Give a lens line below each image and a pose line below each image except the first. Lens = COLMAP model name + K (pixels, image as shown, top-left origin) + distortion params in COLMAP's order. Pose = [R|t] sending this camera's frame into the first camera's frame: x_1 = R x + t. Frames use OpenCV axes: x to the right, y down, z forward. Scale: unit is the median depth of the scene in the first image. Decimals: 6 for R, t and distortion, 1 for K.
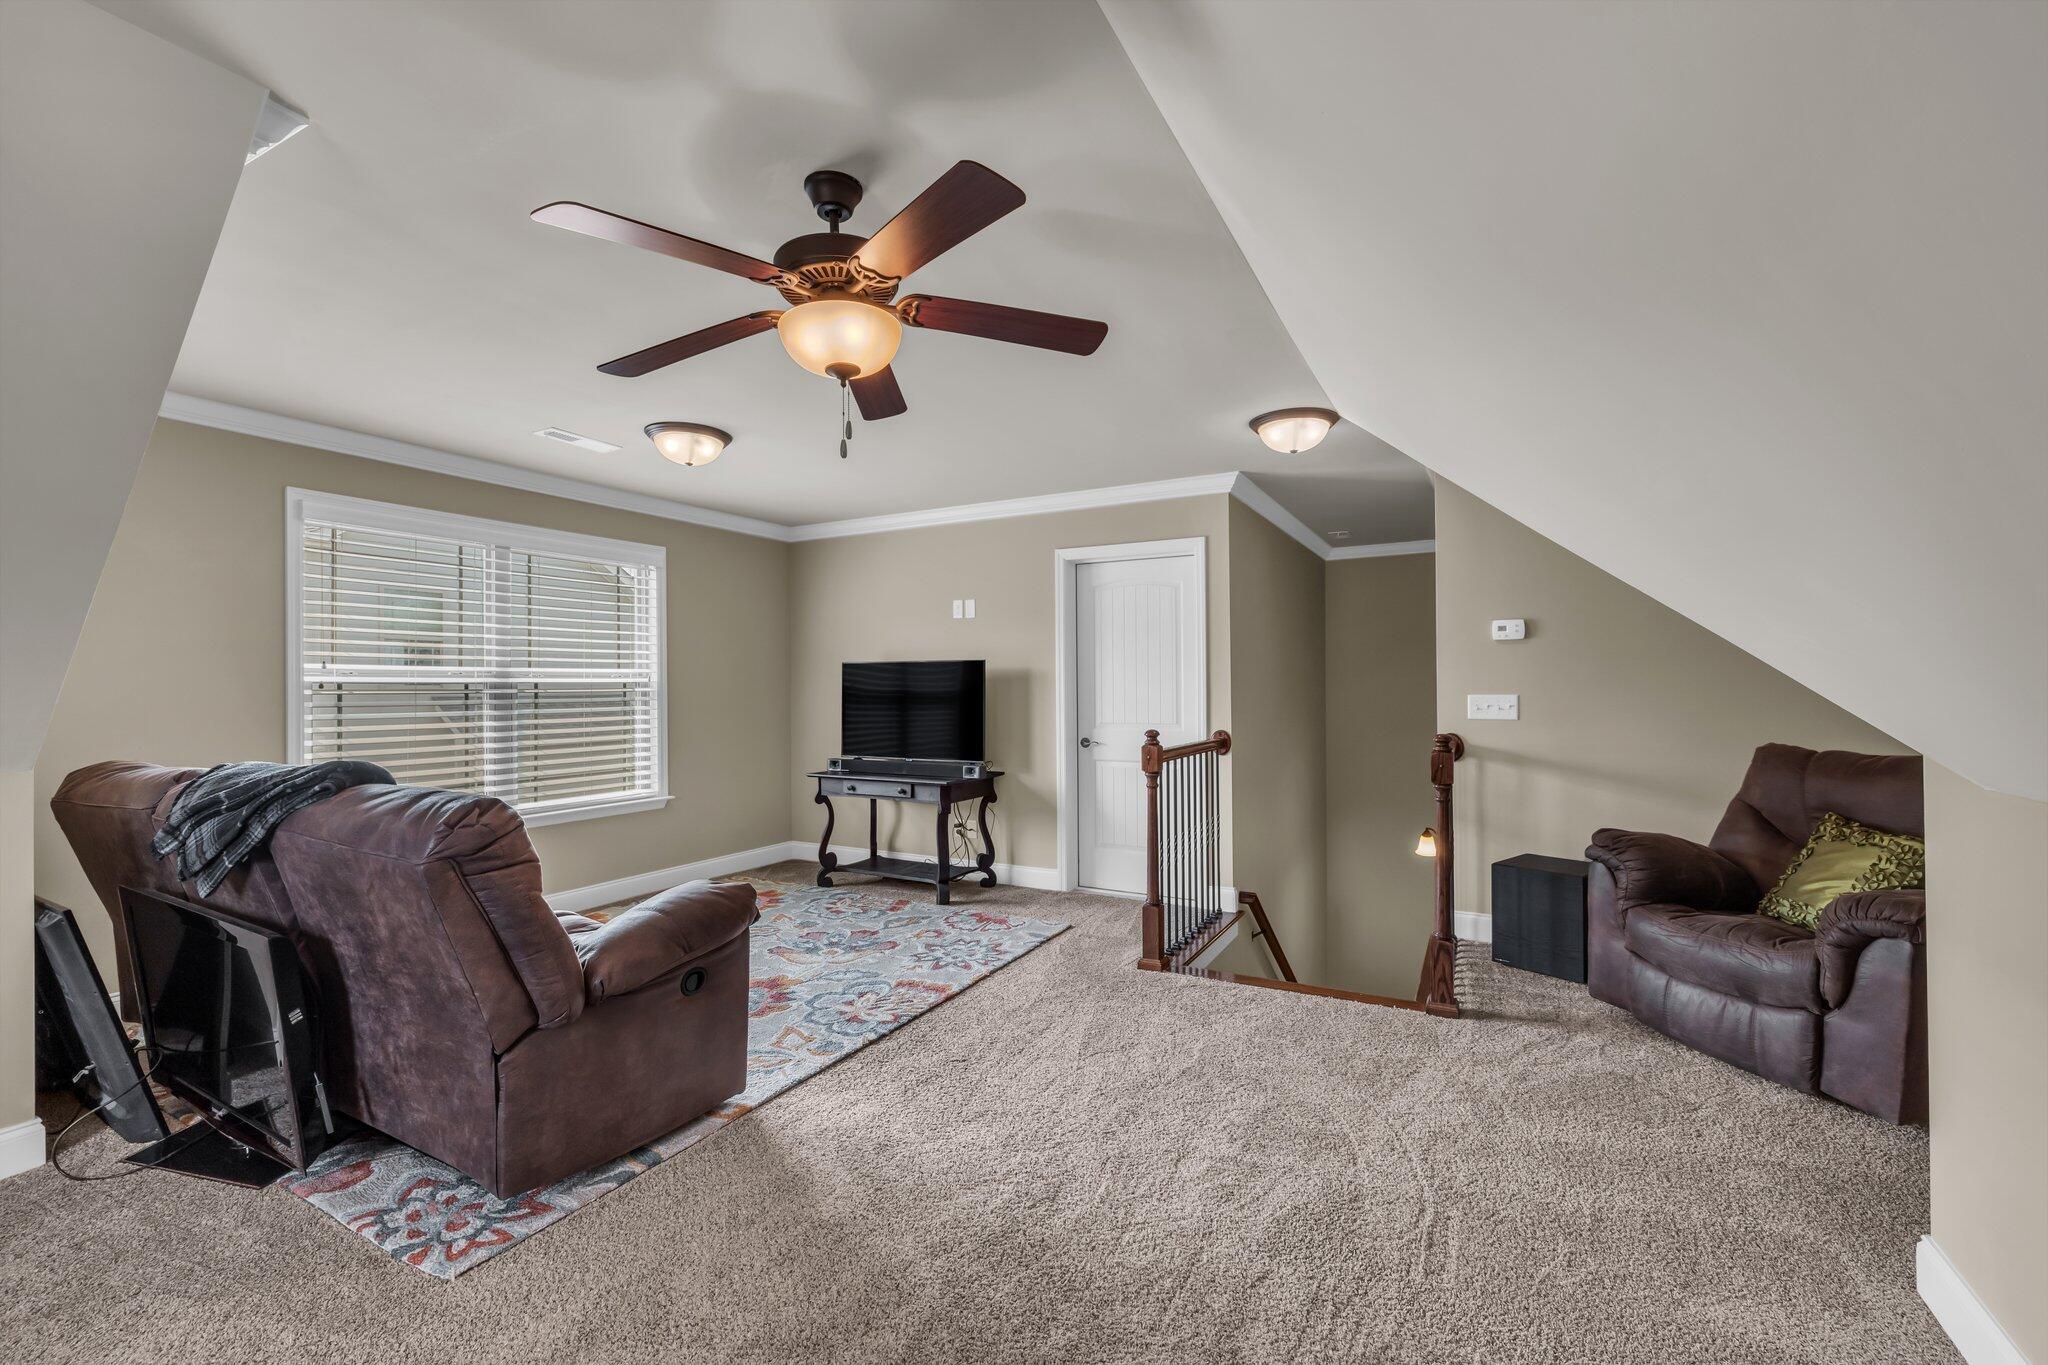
lens RADIAL K [[853.6, 0, 1025.6], [0, 853.6, 687.5], [0, 0, 1]] dist [-0.002407, 0.000595]
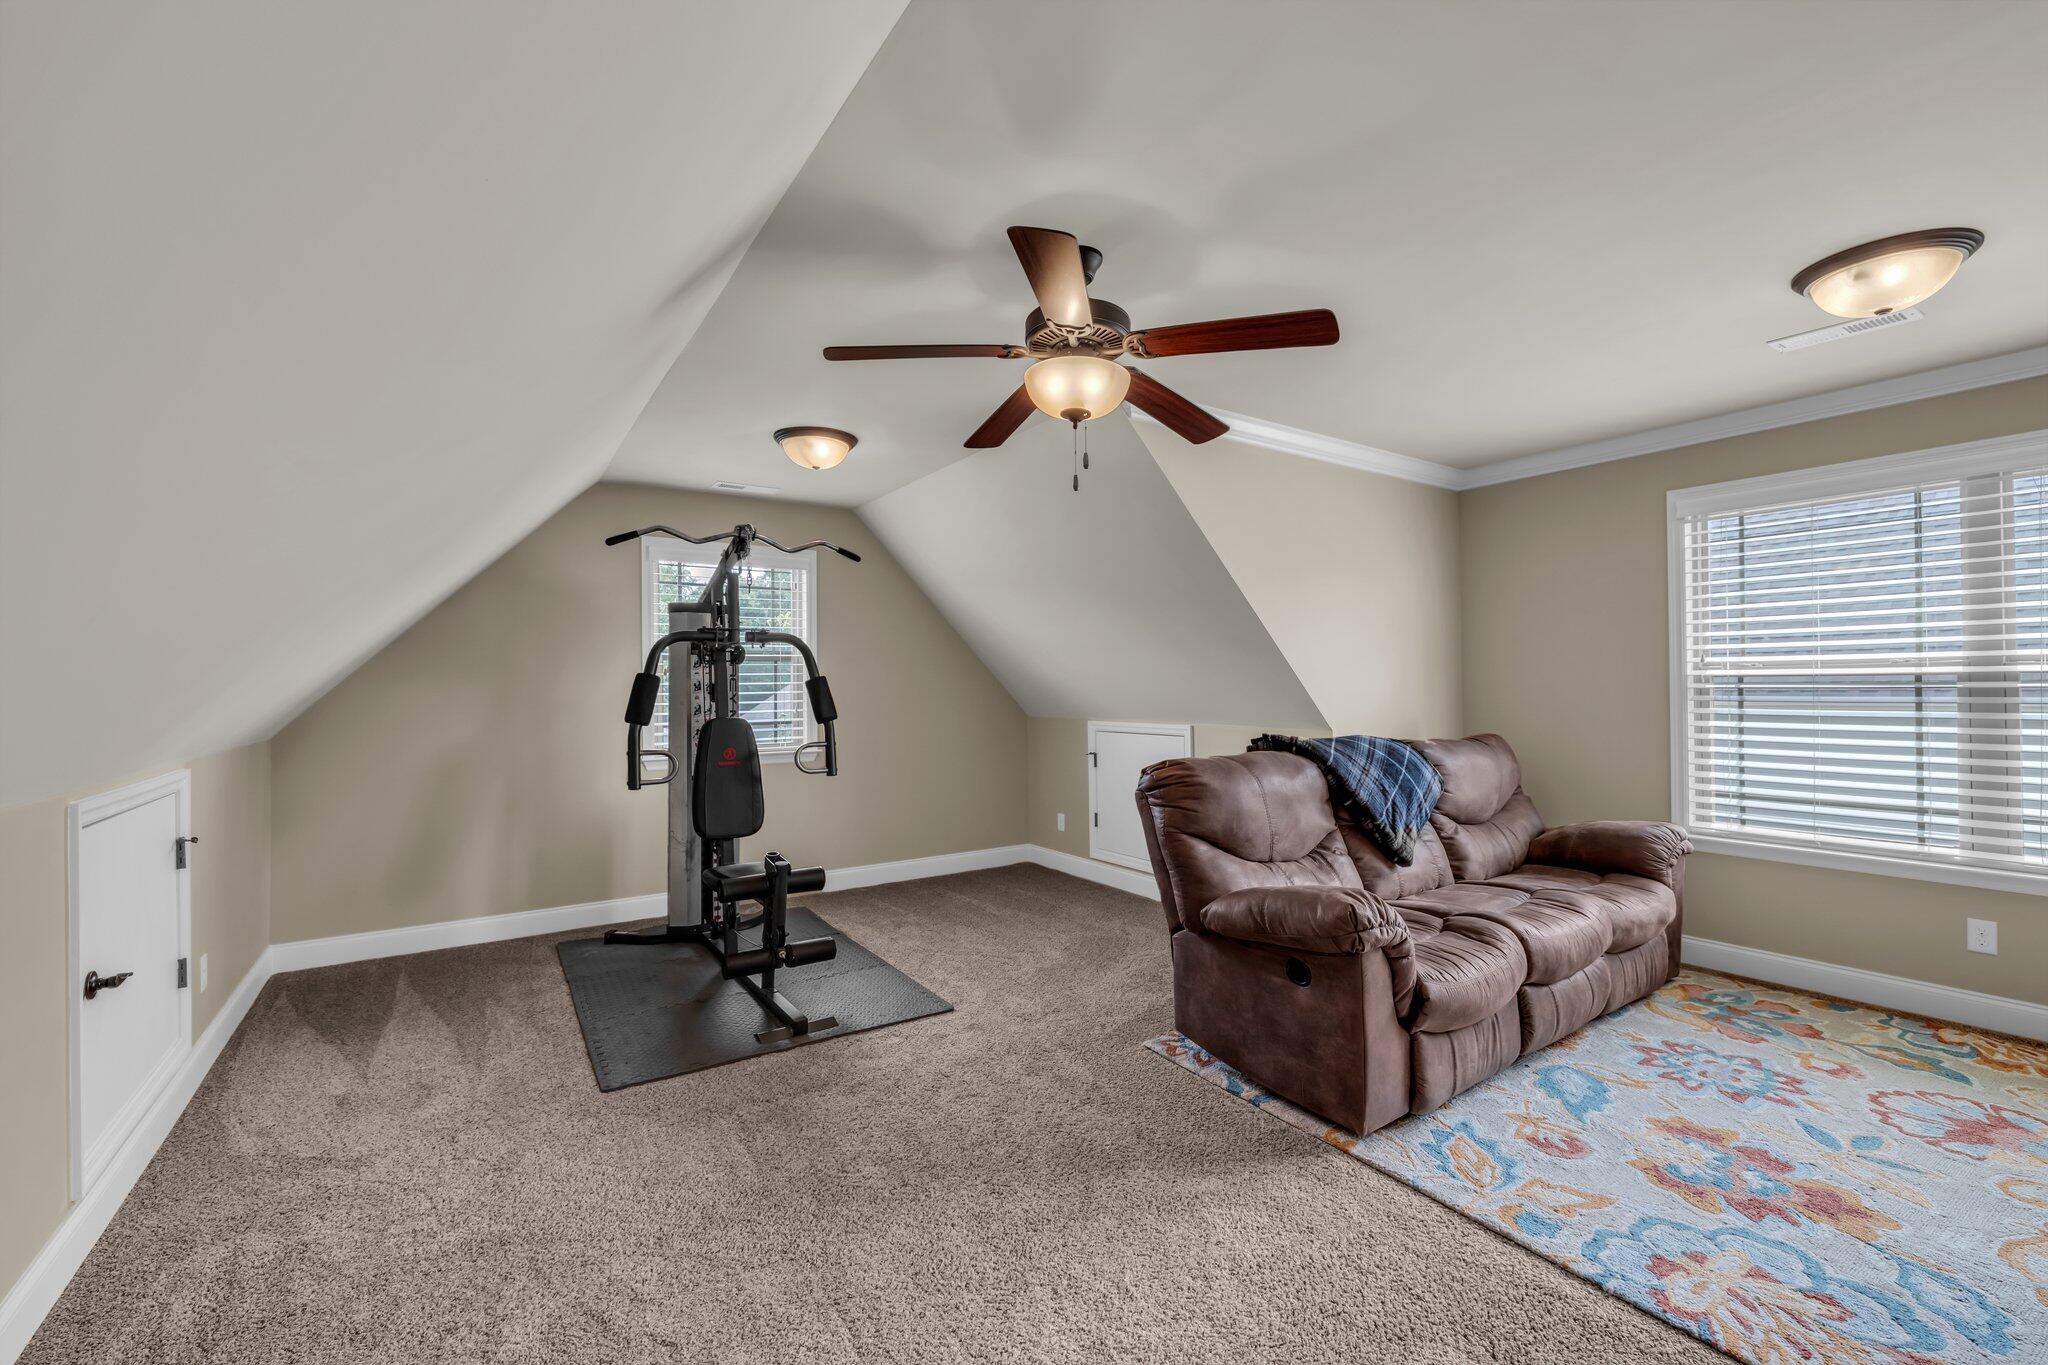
lens RADIAL K [[853.6, 0, 1027.3], [0, 853.6, 687.2], [0, 0, 1]] dist [-0.002407, 0.000595]
pose [[-0.465920, 0.005687, -0.884809, 0.483727], [0.007527, 0.999969, 0.002464, -0.001514], [0.884795, -0.005512, -0.465948, 0.860814]]
